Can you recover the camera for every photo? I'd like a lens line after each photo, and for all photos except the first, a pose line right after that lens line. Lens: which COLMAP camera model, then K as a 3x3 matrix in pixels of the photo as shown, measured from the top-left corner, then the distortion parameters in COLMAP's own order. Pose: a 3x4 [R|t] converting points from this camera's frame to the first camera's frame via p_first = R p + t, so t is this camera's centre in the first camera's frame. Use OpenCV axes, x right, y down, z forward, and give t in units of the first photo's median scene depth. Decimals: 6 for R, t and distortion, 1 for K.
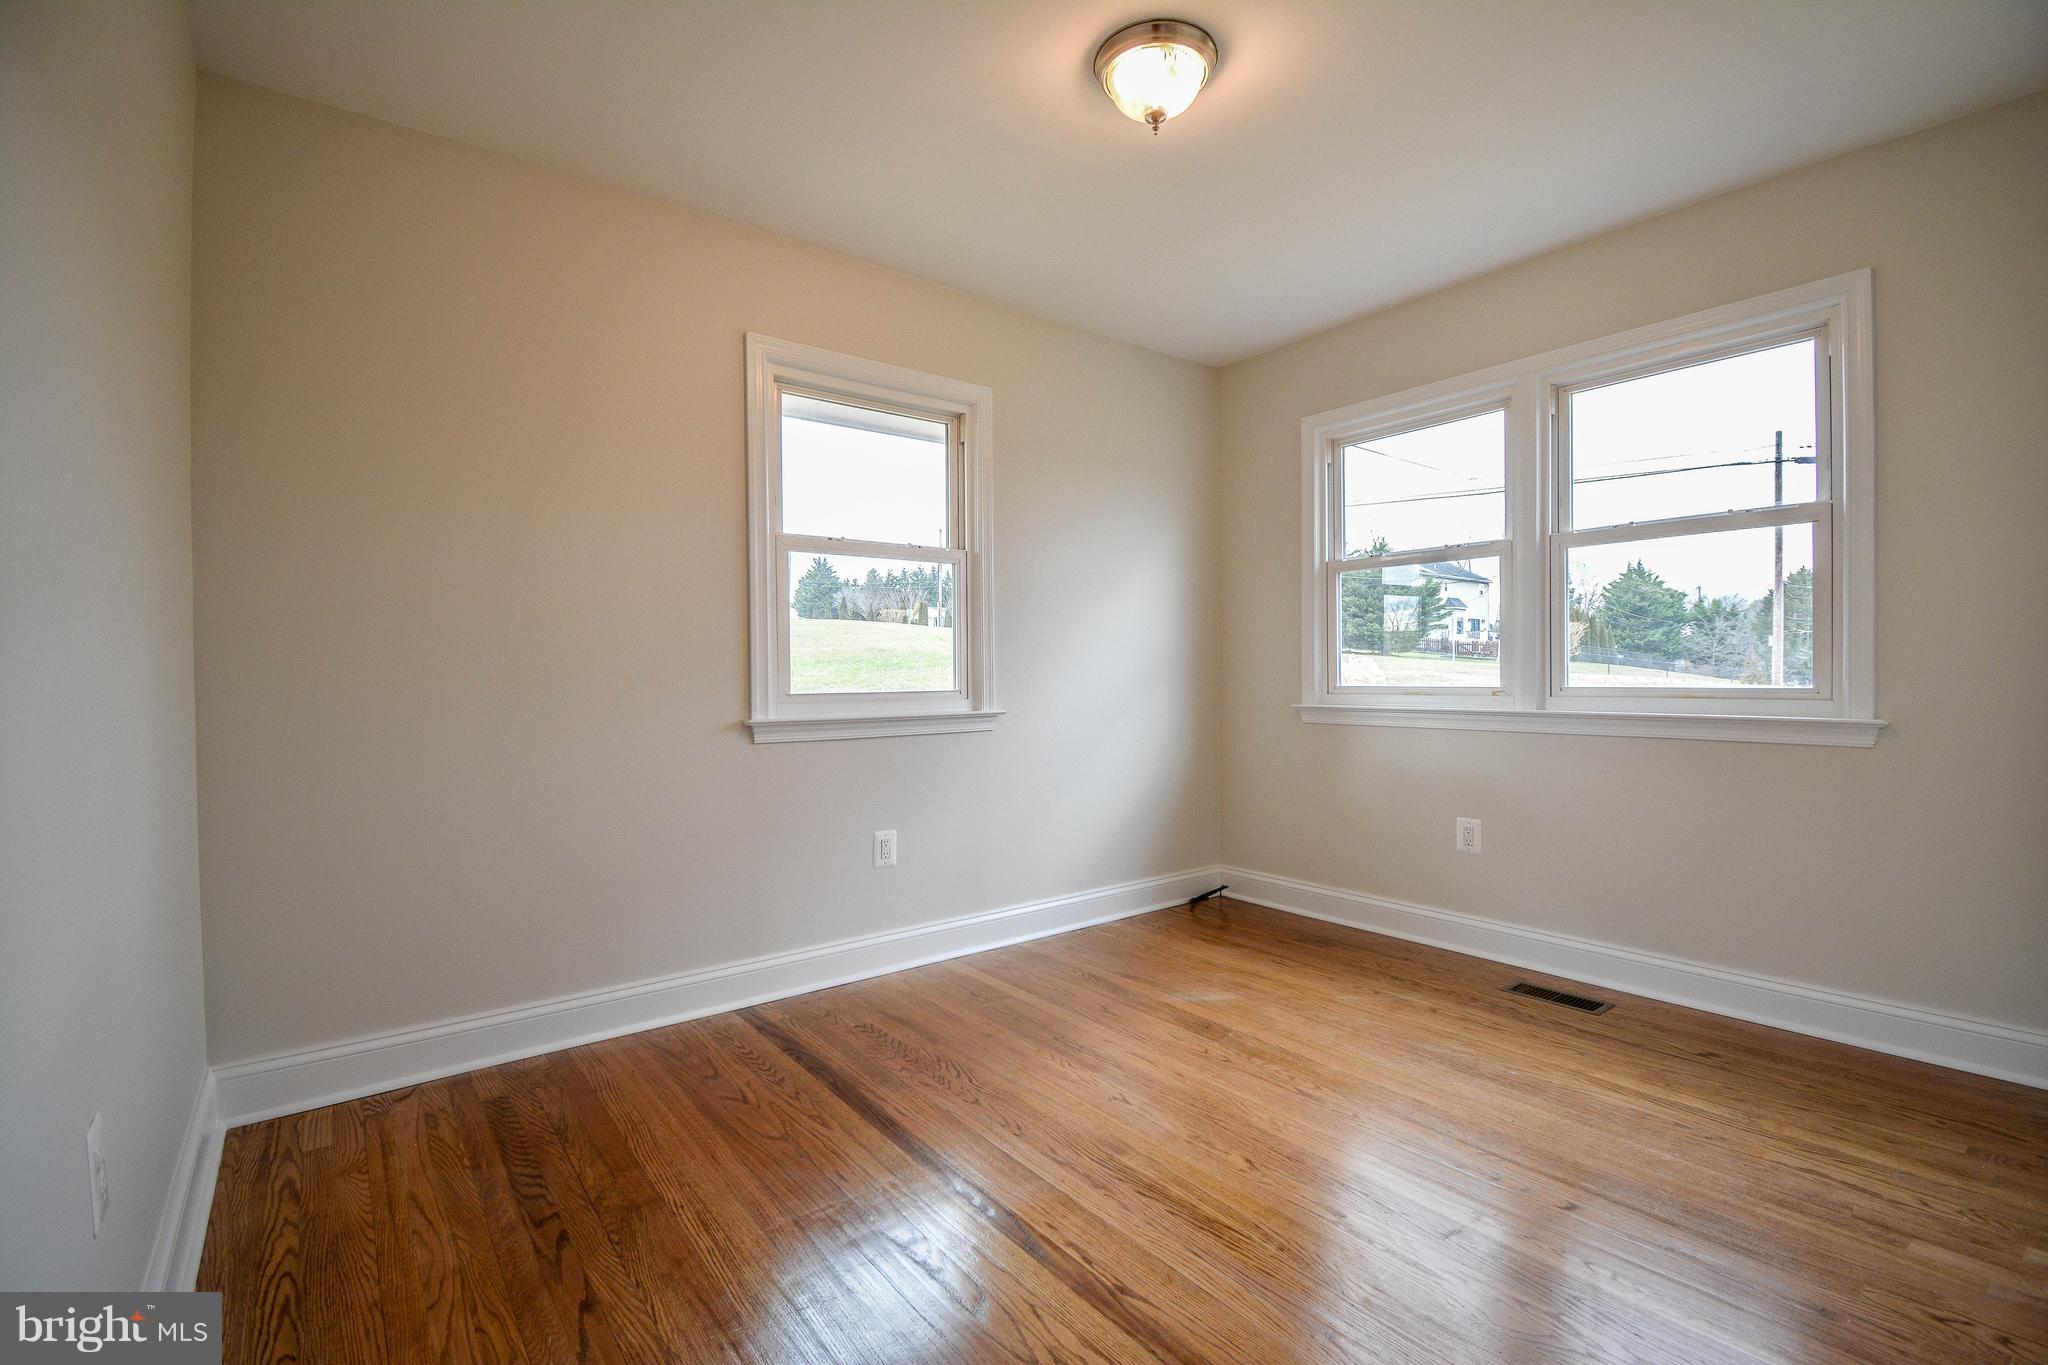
lens RADIAL K [[914.7, 0, 1032.0], [0, 914.7, 688.2], [0, 0, 1]] dist [0.024195, -0.029160]
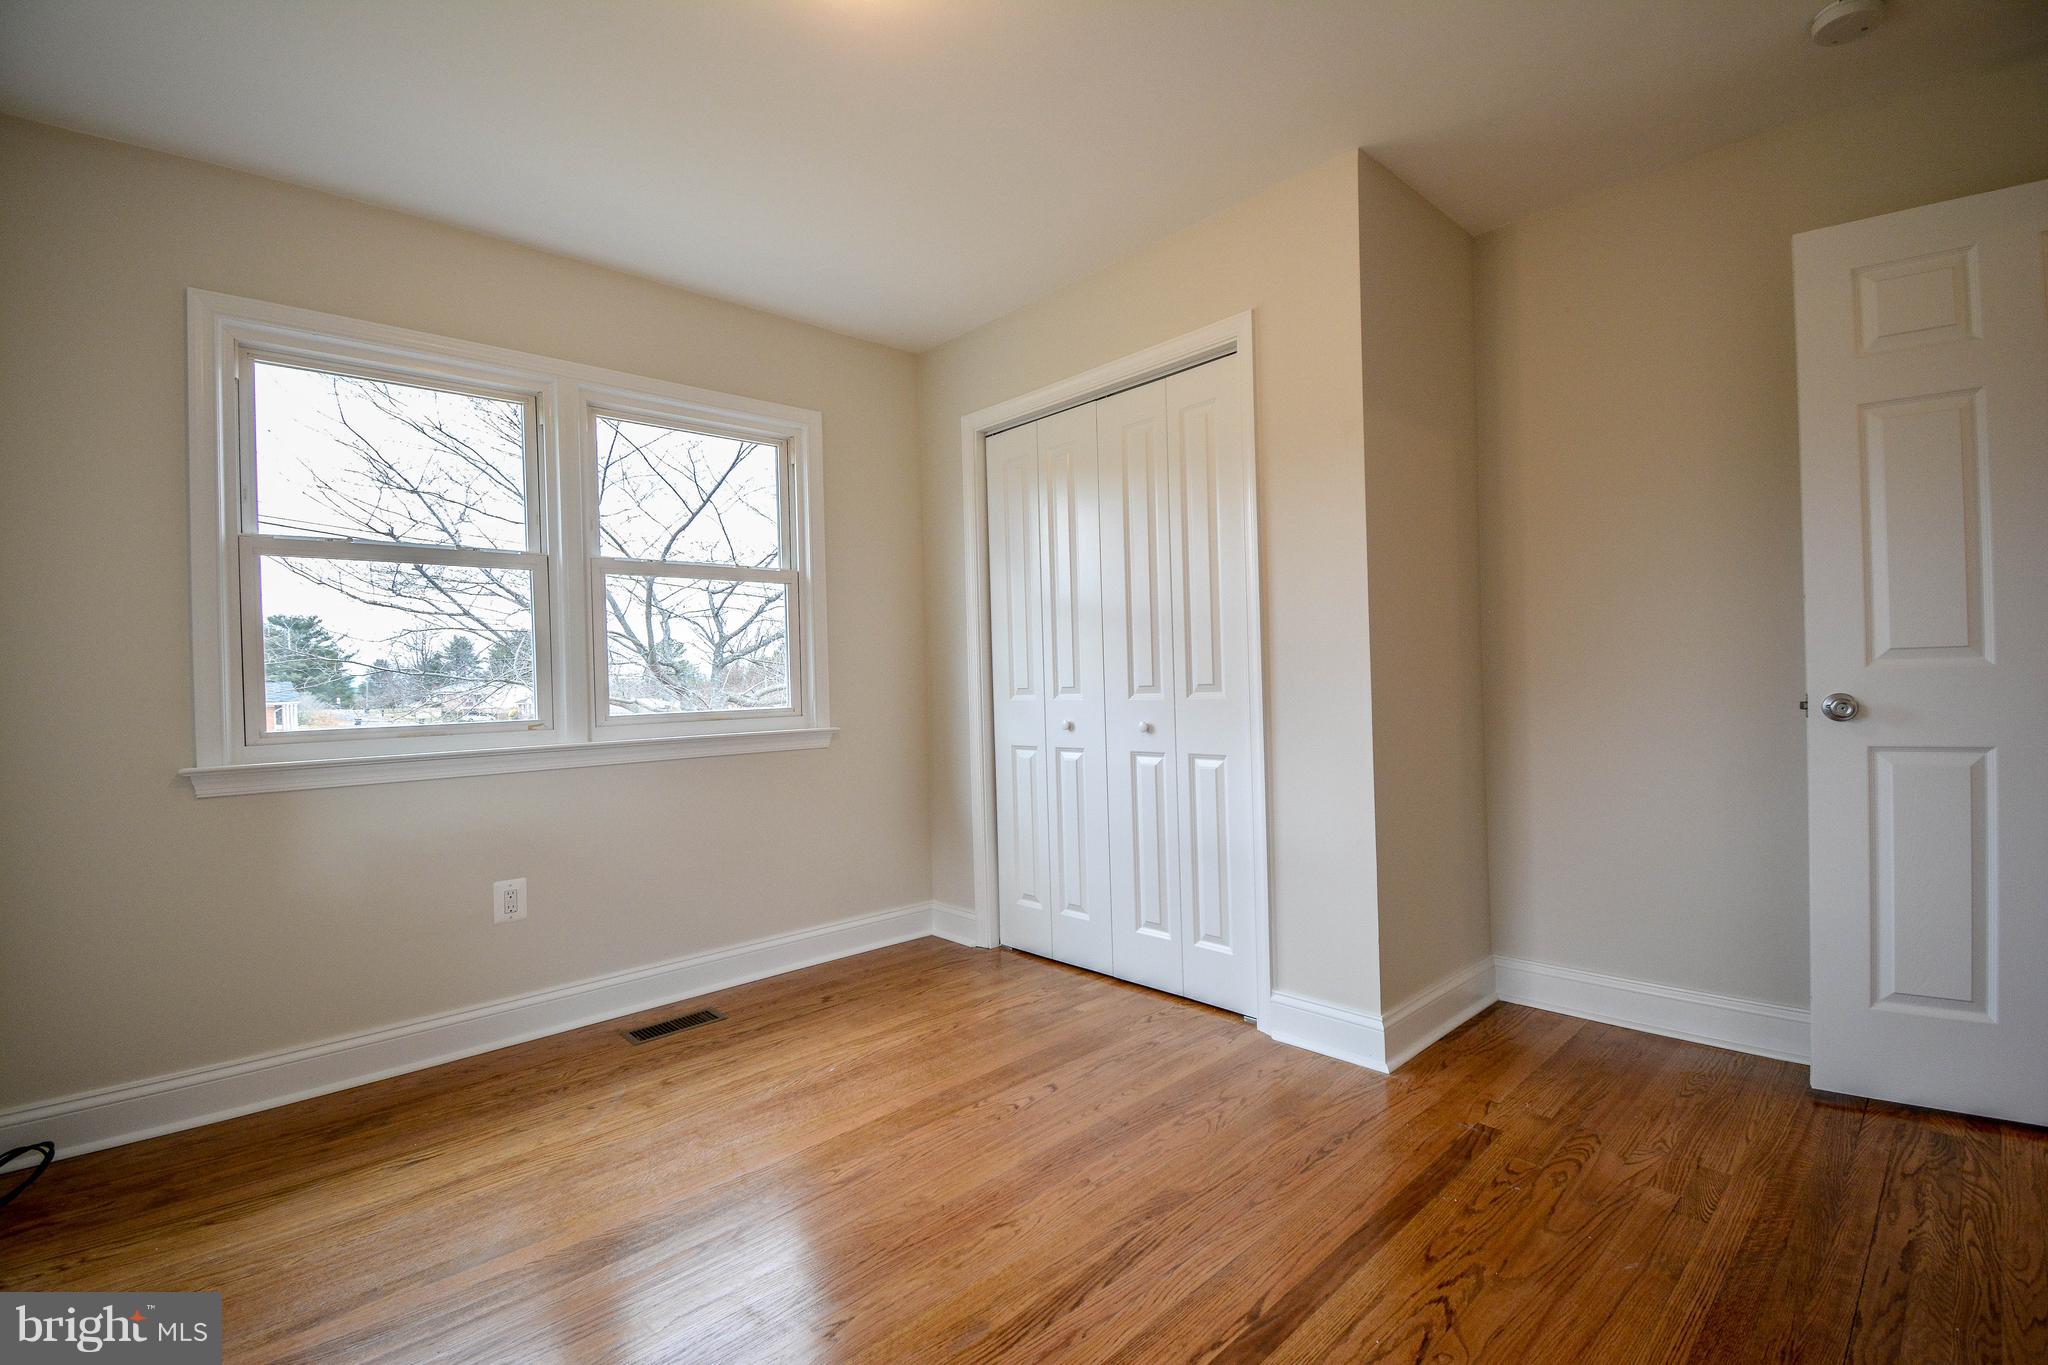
lens RADIAL K [[914.7, 0, 1032.0], [0, 914.7, 688.2], [0, 0, 1]] dist [0.024195, -0.029160]
pose [[-0.092189, 0.000827, 0.995741, -0.414340], [0.043738, 0.999038, 0.003220, -0.014092], [-0.994780, 0.043849, -0.092136, 0.625926]]
